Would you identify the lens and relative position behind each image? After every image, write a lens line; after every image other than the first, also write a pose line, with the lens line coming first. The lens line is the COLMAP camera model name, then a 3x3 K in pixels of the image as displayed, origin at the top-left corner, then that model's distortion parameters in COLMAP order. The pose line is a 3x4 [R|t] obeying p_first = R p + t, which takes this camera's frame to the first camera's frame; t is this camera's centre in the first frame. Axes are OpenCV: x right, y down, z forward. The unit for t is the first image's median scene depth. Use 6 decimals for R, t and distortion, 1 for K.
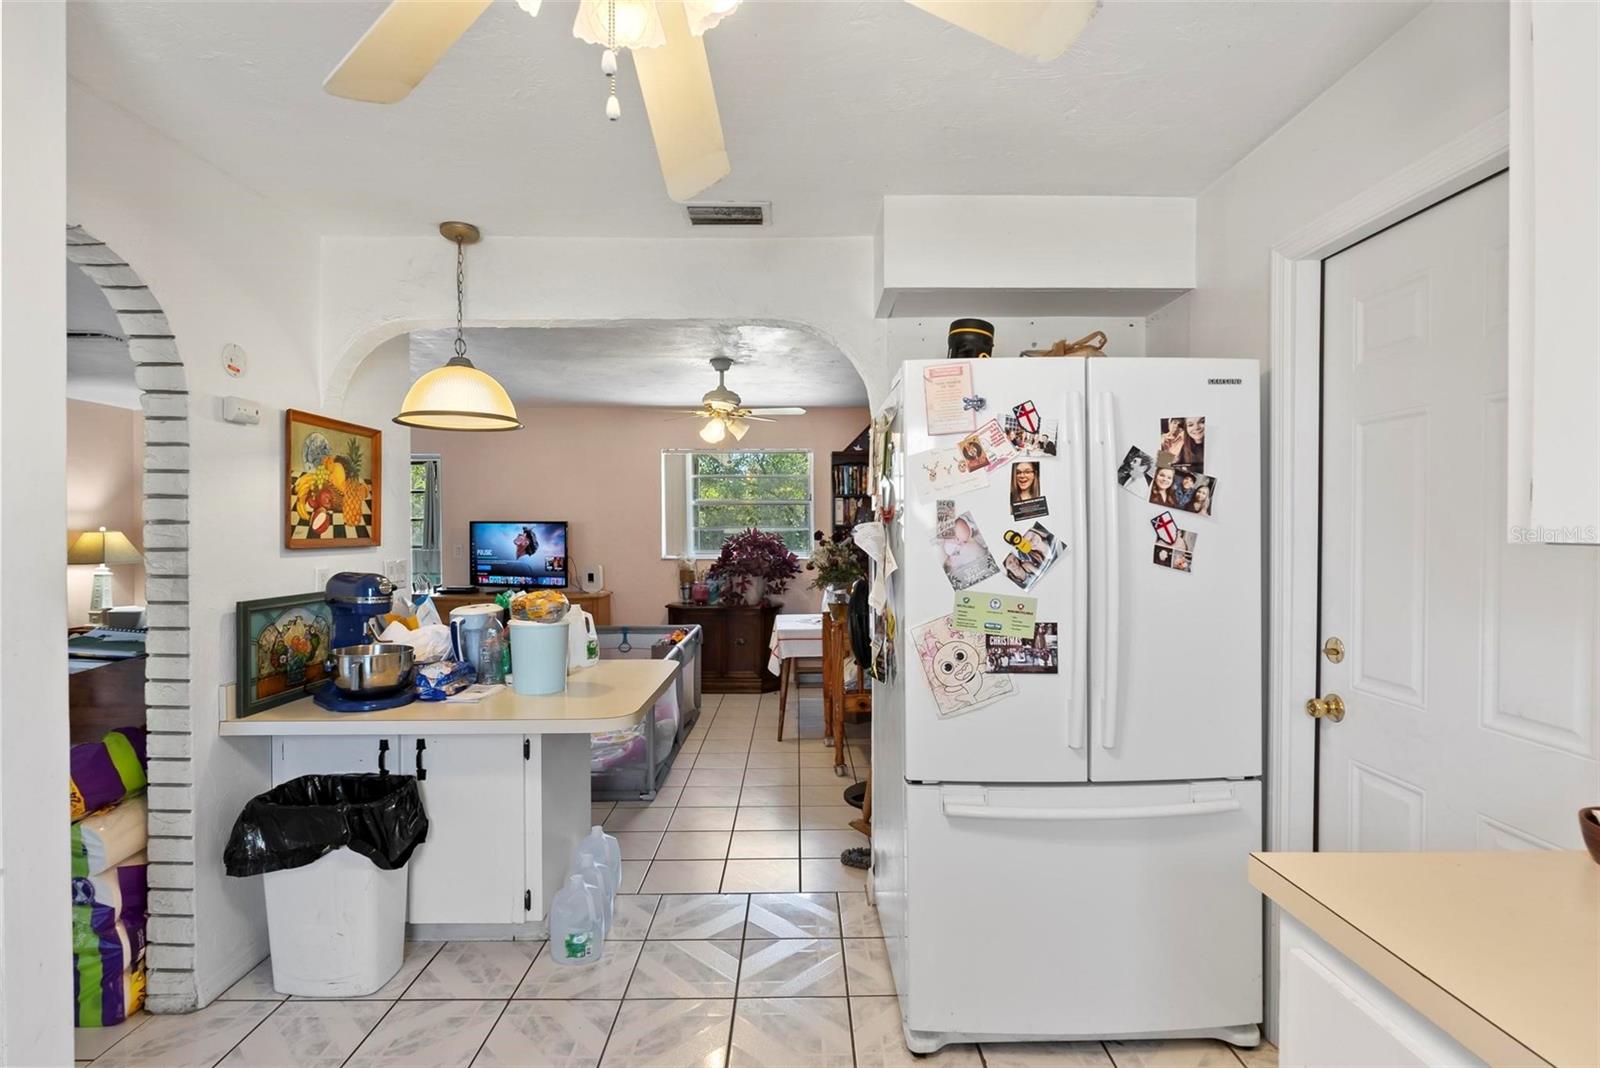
lens RADIAL K [[789.6, 0, 800.0], [0, 789.6, 534.0], [0, 0, 1]] dist [0.000155, 0.000011]
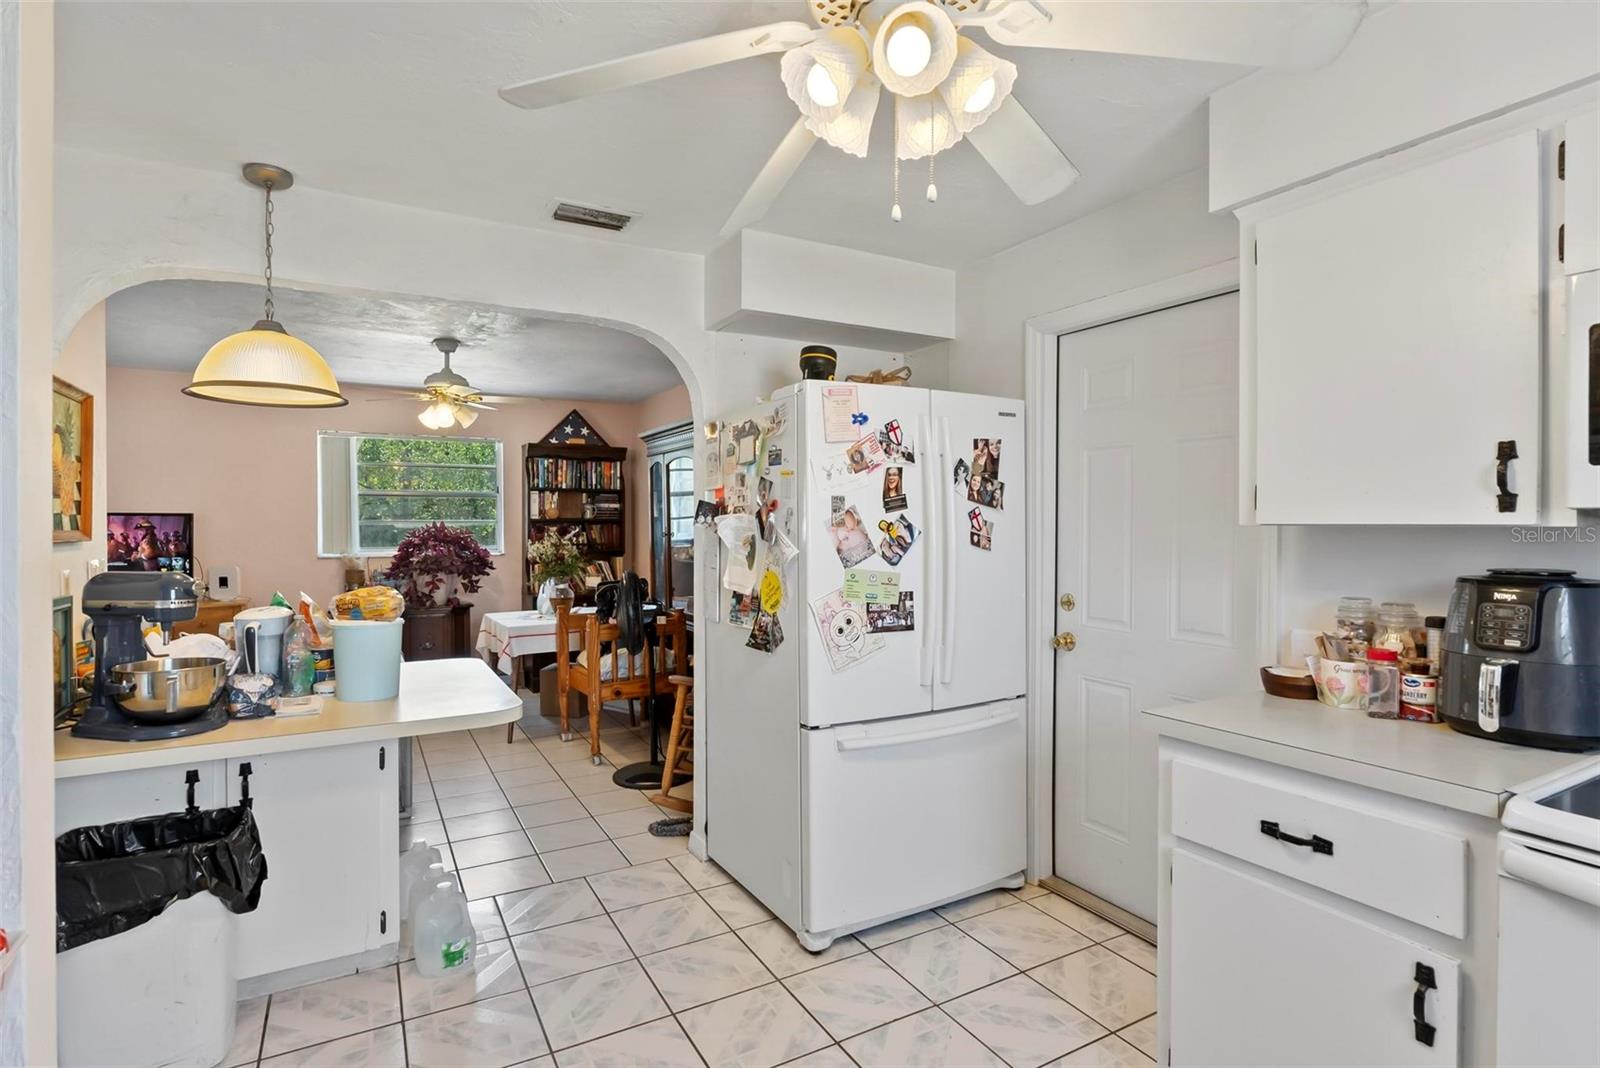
lens RADIAL K [[802.5, 0, 803.4], [0, 802.5, 527.7], [0, 0, 1]] dist [0.000362, 0.000007]
pose [[0.876390, -0.001782, 0.481599, -0.468875], [0.003533, 0.999990, -0.002728, 0.010441], [-0.481589, 0.004092, 0.876388, -0.073769]]
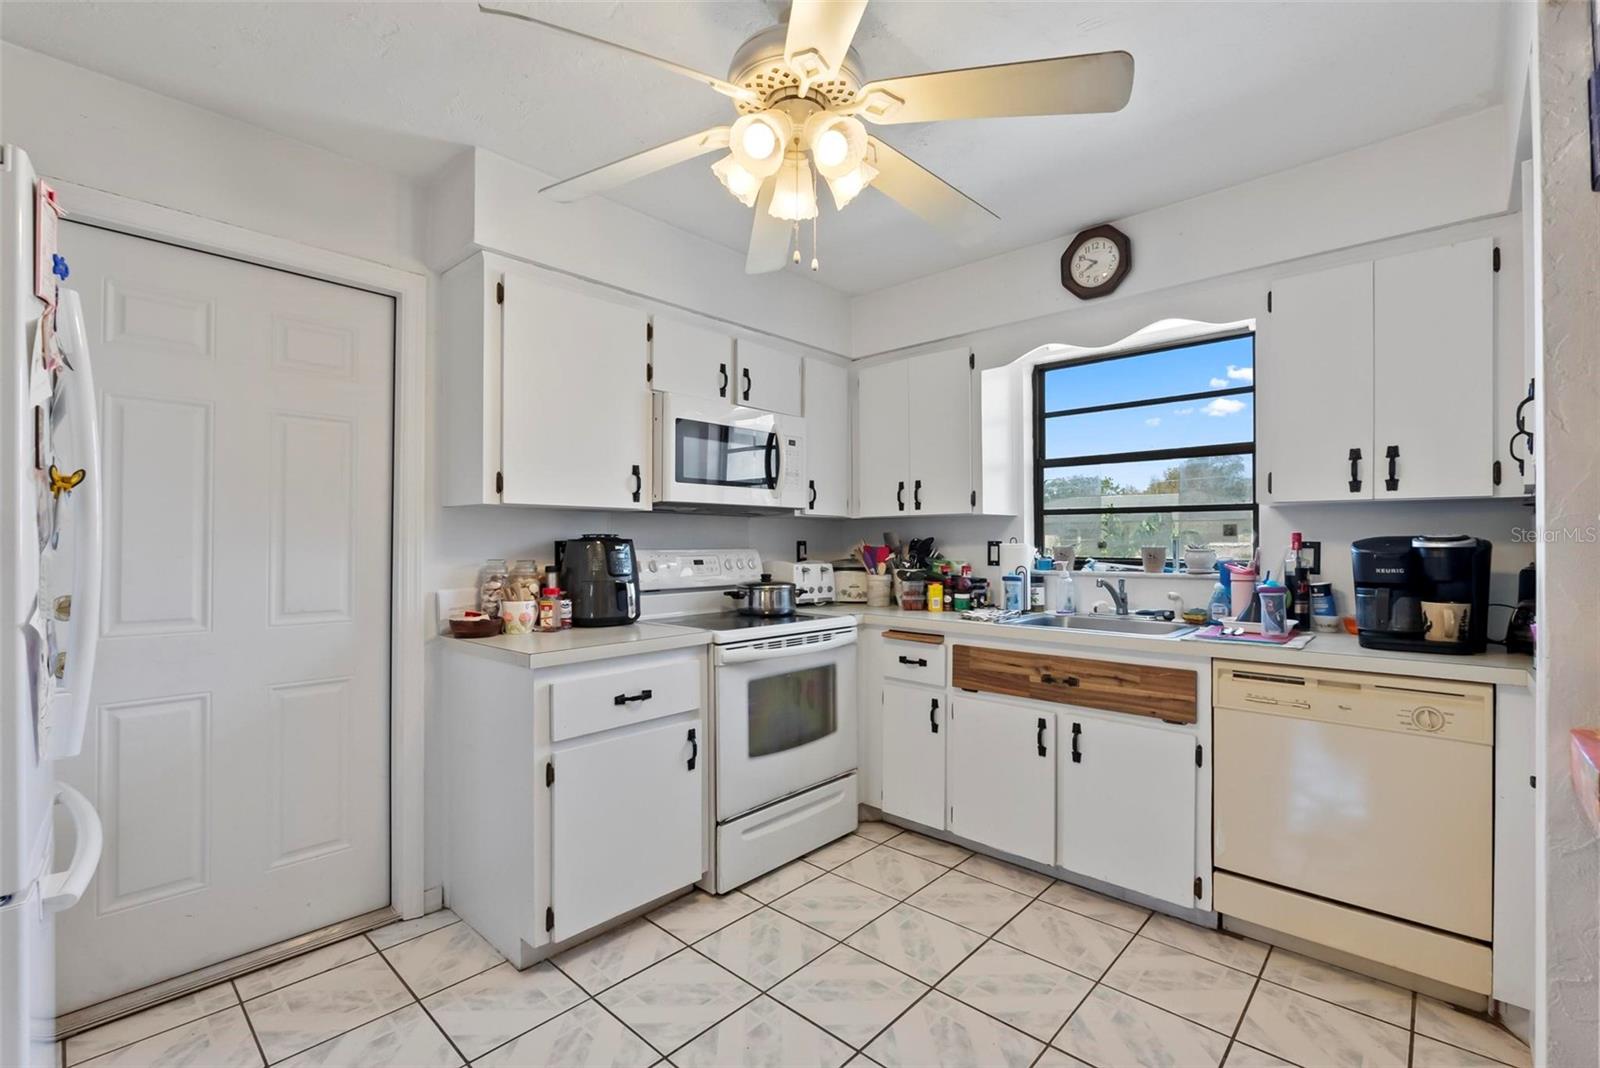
lens RADIAL K [[707.7, 0, 803.0], [0, 707.7, 530.3], [0, 0, 1]] dist [0.001009, -0.000216]
pose [[-0.726378, 0.013251, 0.687168, -0.625364], [0.007862, 0.999909, -0.010972, 0.061888], [-0.687251, -0.002567, -0.726416, 0.962373]]
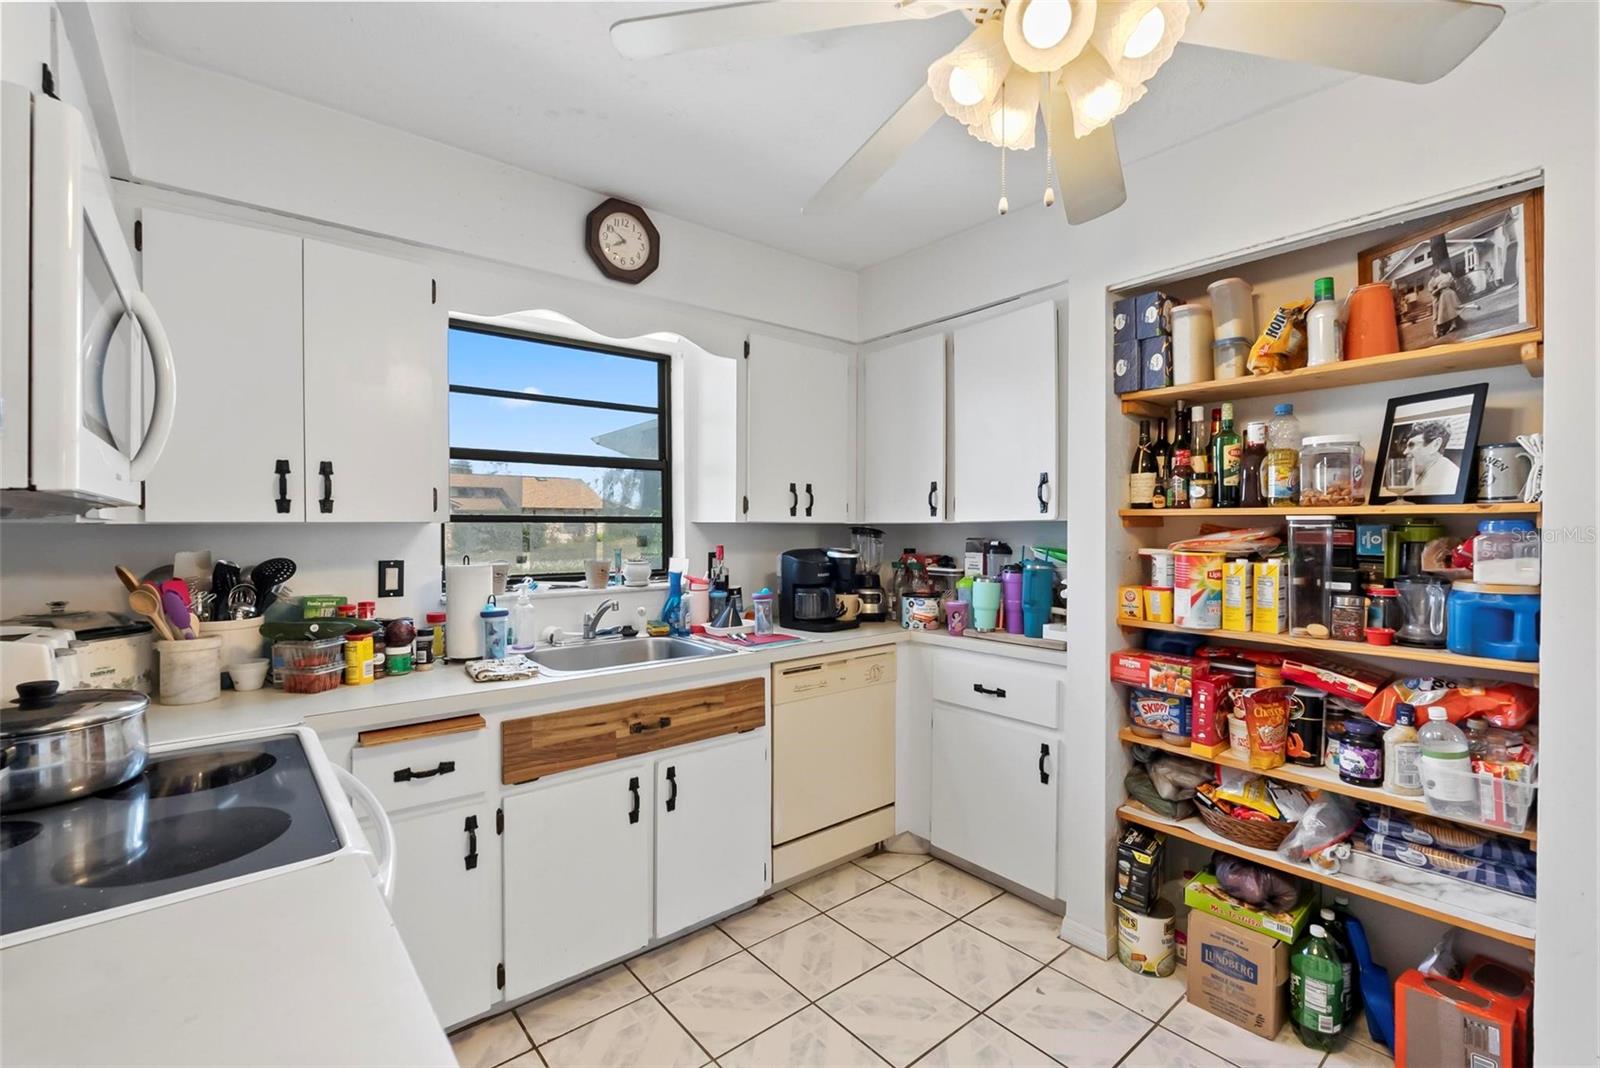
lens RADIAL K [[707.7, 0, 803.0], [0, 707.7, 530.3], [0, 0, 1]] dist [0.001009, -0.000216]
pose [[-0.777785, 0.005780, -0.628504, 0.358488], [-0.005075, 0.999867, 0.015476, 0.006159], [0.628510, 0.015227, -0.777653, 0.726071]]
